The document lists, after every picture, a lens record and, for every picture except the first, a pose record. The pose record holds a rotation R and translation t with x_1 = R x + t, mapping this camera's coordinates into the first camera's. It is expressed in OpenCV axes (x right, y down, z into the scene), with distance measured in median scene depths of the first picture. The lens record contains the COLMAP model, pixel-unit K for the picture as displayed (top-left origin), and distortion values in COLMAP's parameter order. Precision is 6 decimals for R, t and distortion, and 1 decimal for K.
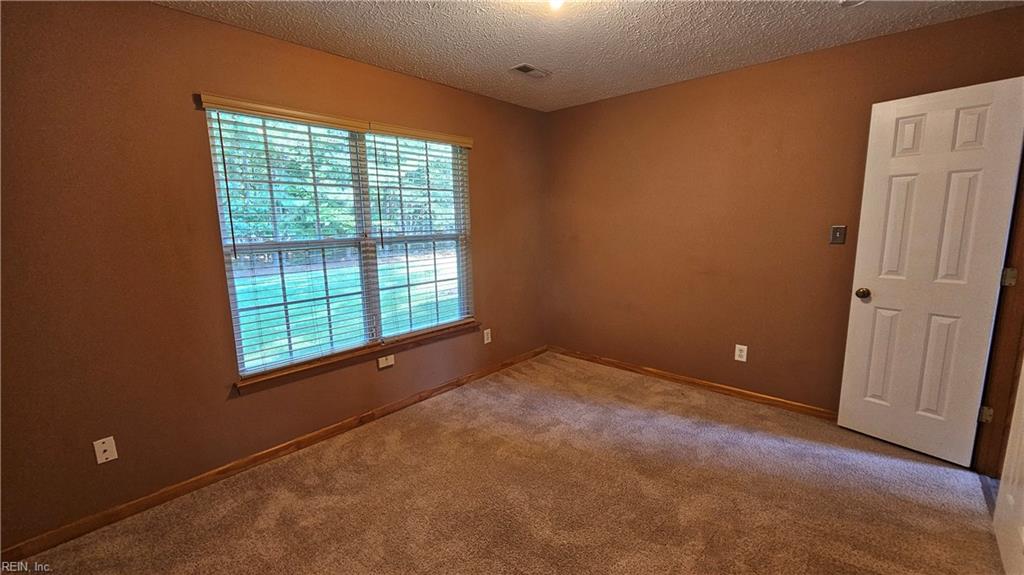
lens RADIAL K [[420.0, 0, 508.0], [0, 420.0, 287.1], [0, 0, 1]] dist [-0.001648, -0.000115]
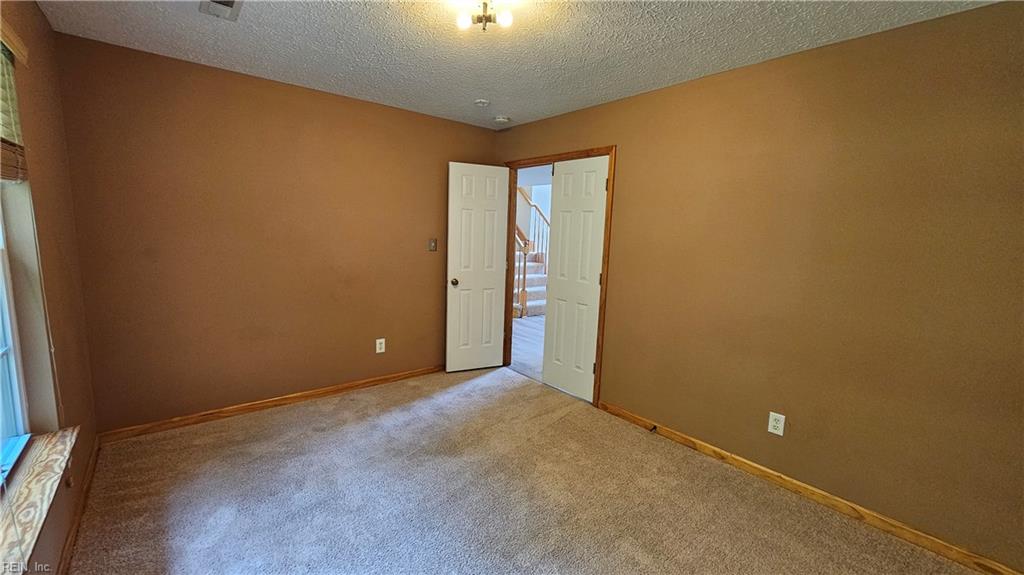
lens RADIAL K [[420.0, 0, 508.0], [0, 420.0, 287.1], [0, 0, 1]] dist [-0.001648, -0.000115]
pose [[0.145289, -0.114195, 0.982777, -0.597210], [0.121571, 0.987850, 0.096812, -0.084426], [-0.981892, 0.105411, 0.157406, 0.508723]]
